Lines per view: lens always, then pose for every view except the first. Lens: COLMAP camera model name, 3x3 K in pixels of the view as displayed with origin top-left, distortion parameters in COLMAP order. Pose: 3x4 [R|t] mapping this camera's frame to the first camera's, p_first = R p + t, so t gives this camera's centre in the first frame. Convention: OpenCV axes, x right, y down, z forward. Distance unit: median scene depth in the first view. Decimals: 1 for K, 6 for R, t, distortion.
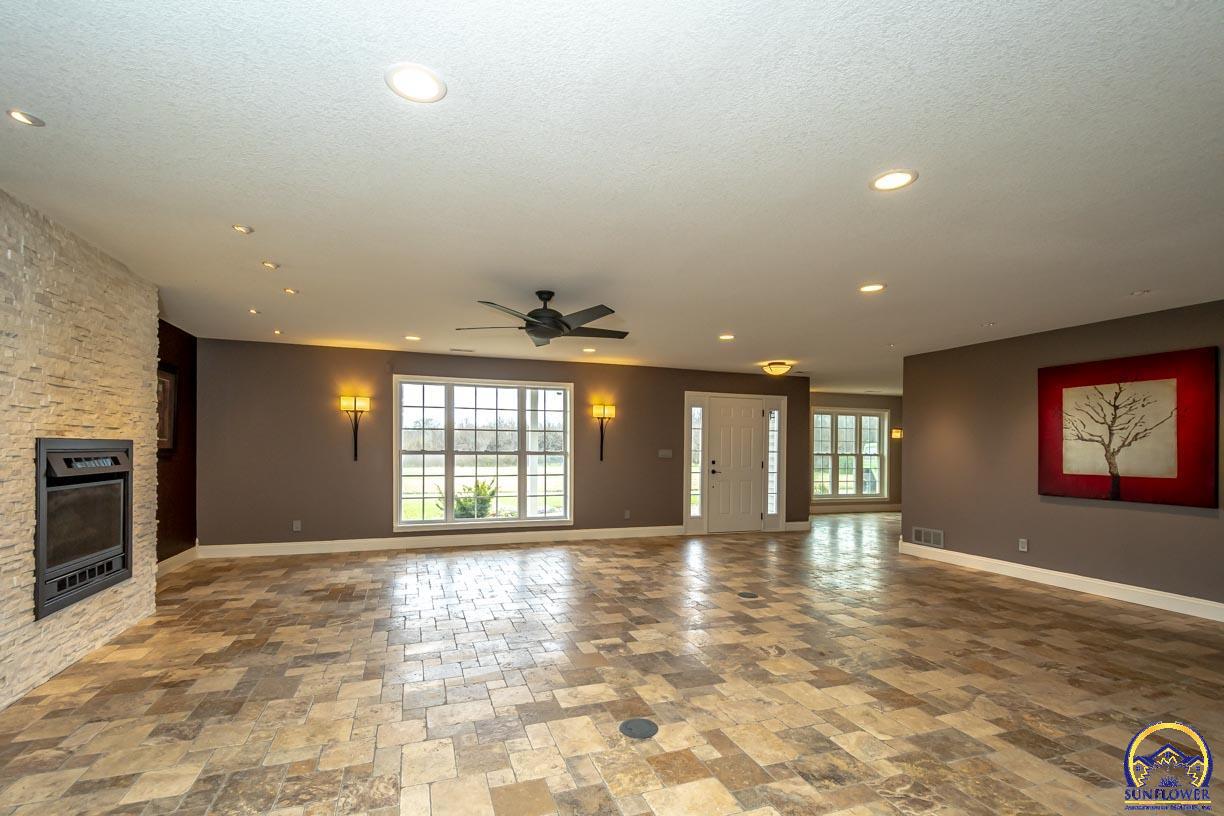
lens RADIAL K [[547.1, 0, 592.4], [0, 547.1, 446.8], [0, 0, 1]] dist [0.017633, -0.004698]
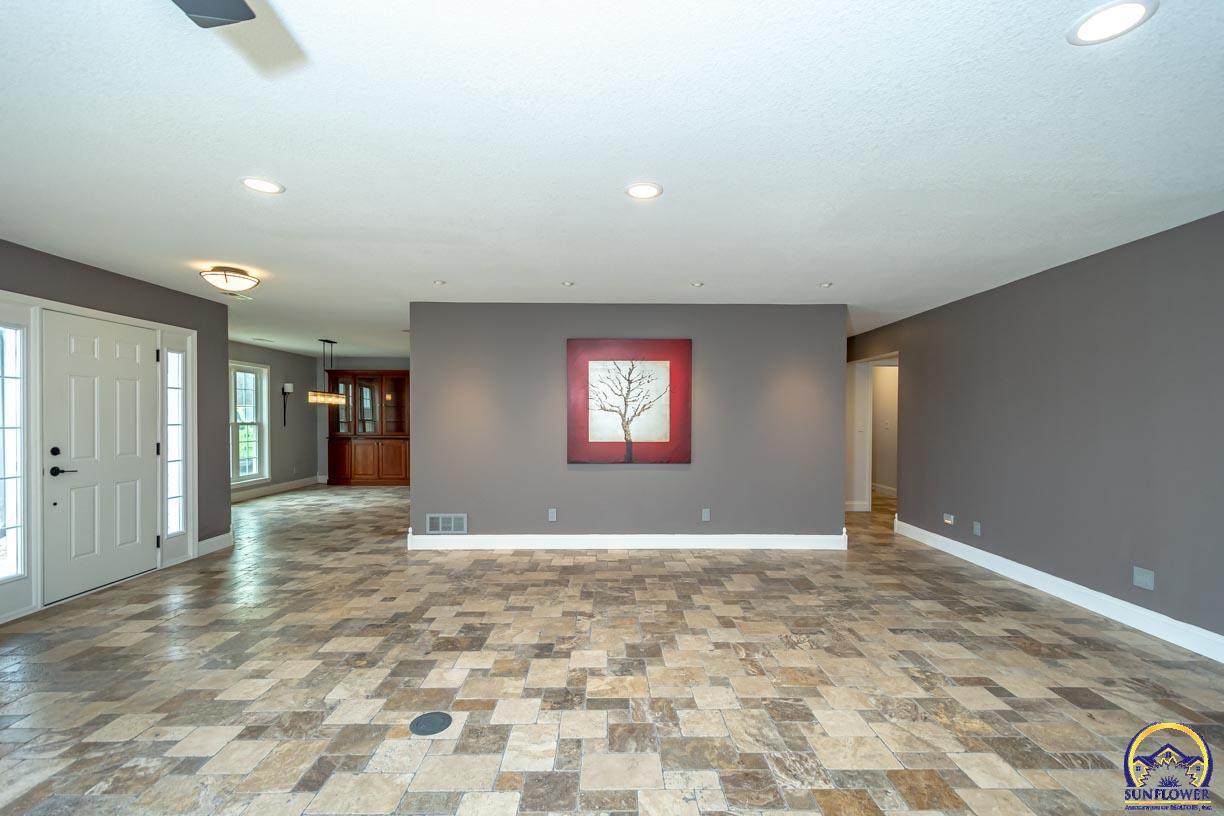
lens RADIAL K [[547.1, 0, 617.0], [0, 547.1, 419.8], [0, 0, 1]] dist [0.017633, -0.004698]
pose [[0.306052, -0.017568, 0.951853, -0.098036], [-0.002771, 0.999809, 0.019344, -0.010811], [-0.952011, -0.008558, 0.305944, 0.496556]]
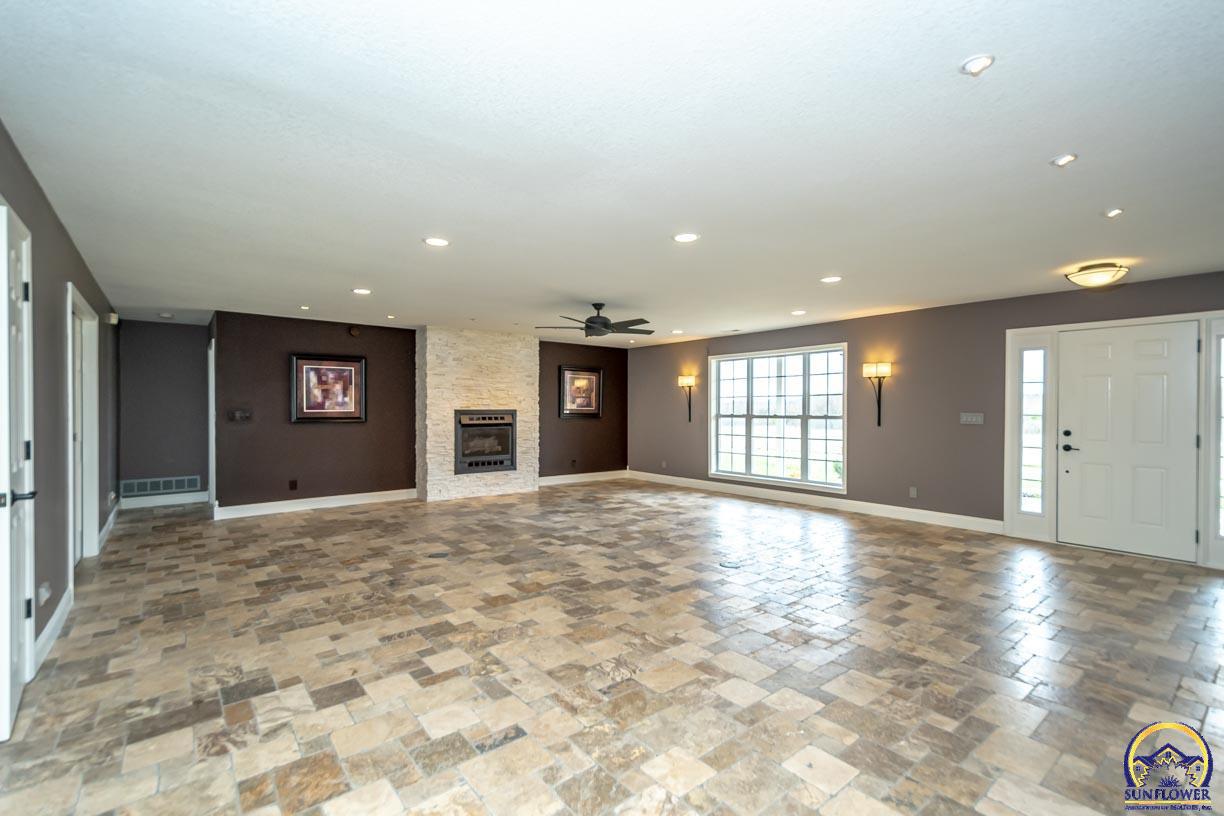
lens RADIAL K [[547.1, 0, 606.3], [0, 547.1, 420.8], [0, 0, 1]] dist [0.017633, -0.004698]
pose [[0.328493, 0.010565, -0.944447, 0.803019], [0.005278, 0.999901, 0.013021, 0.003422], [0.944492, -0.009262, 0.328405, 0.348142]]
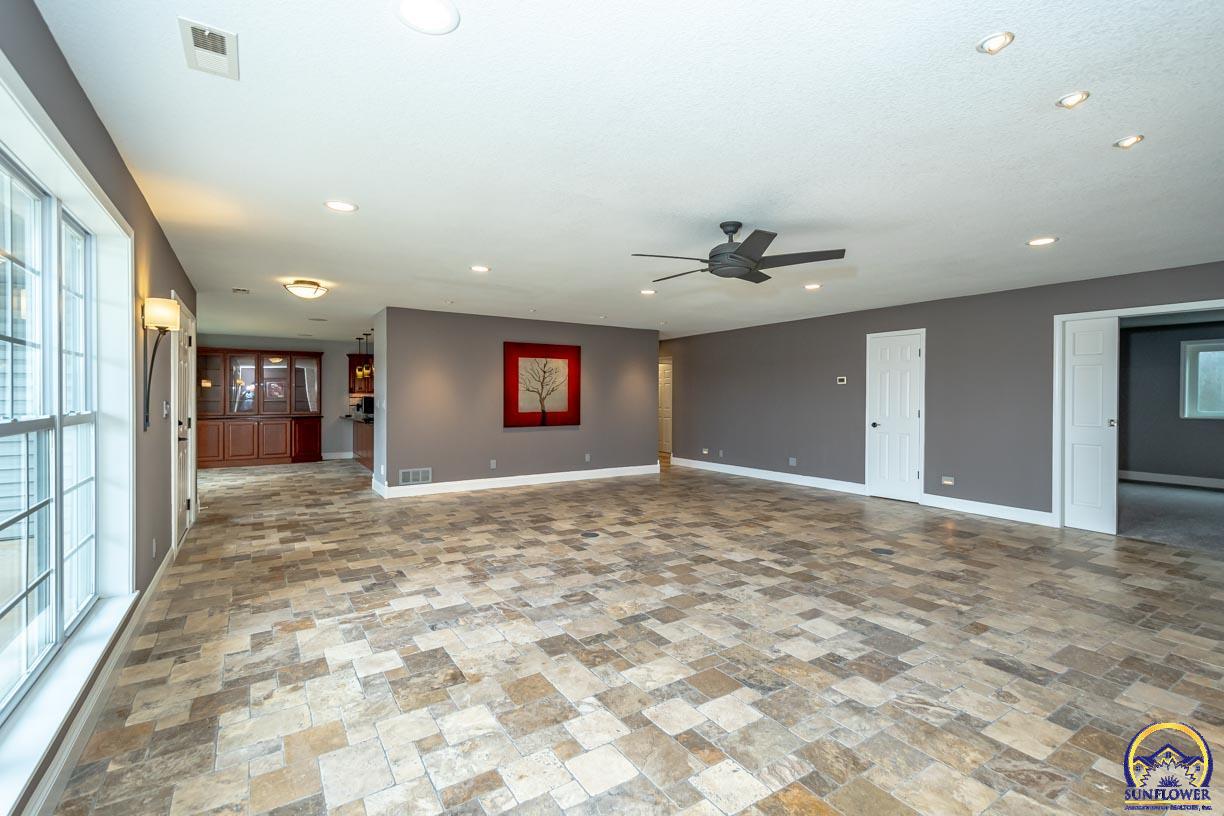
lens RADIAL K [[547.1, 0, 628.1], [0, 547.1, 400.2], [0, 0, 1]] dist [0.017633, -0.004698]
pose [[-0.264450, -0.015346, 0.964277, -0.556631], [-0.008423, 0.999872, 0.013602, -0.006970], [-0.964363, -0.004525, -0.264545, 0.875548]]
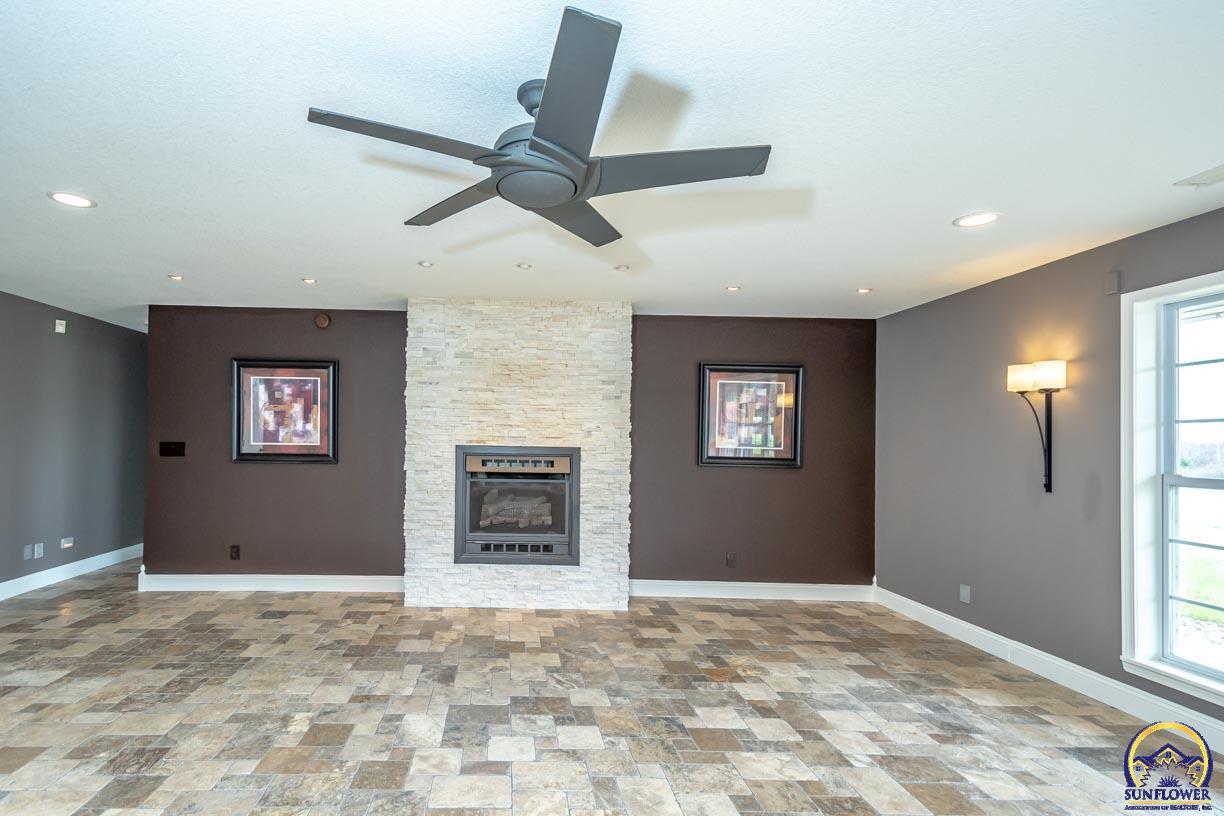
lens RADIAL K [[582.1, 0, 512.6], [0, 582.1, 436.1], [0, 0, 1]] dist [0.020486, -0.004358]
pose [[-0.309036, -0.023552, -0.950759, 0.217116], [-0.017609, 0.999664, -0.019040, -0.006198], [0.950887, 0.010858, -0.309347, 0.709192]]
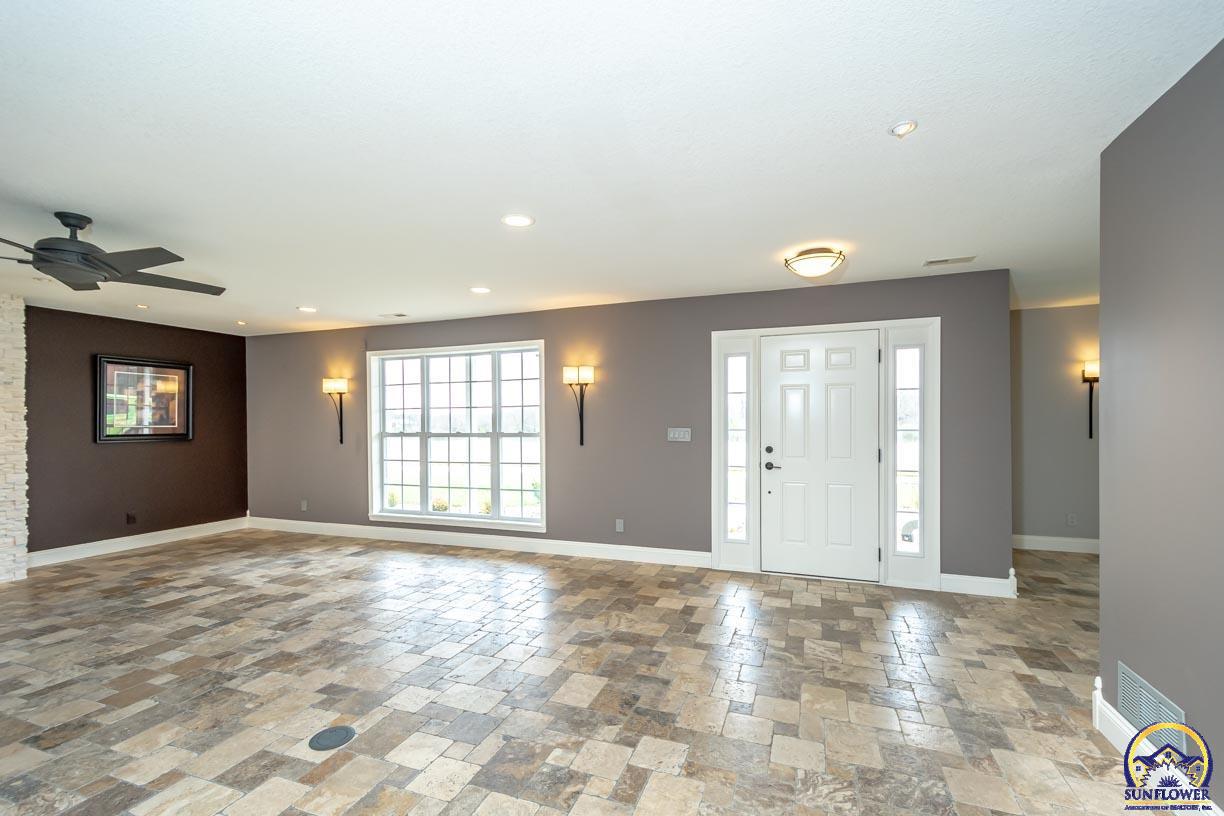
lens RADIAL K [[547.1, 0, 619.7], [0, 547.1, 416.3], [0, 0, 1]] dist [0.017633, -0.004698]
pose [[0.766771, -0.020842, -0.641583, 0.577073], [0.018309, 0.999776, -0.010596, -0.003924], [0.641660, -0.003622, 0.766981, 0.568435]]
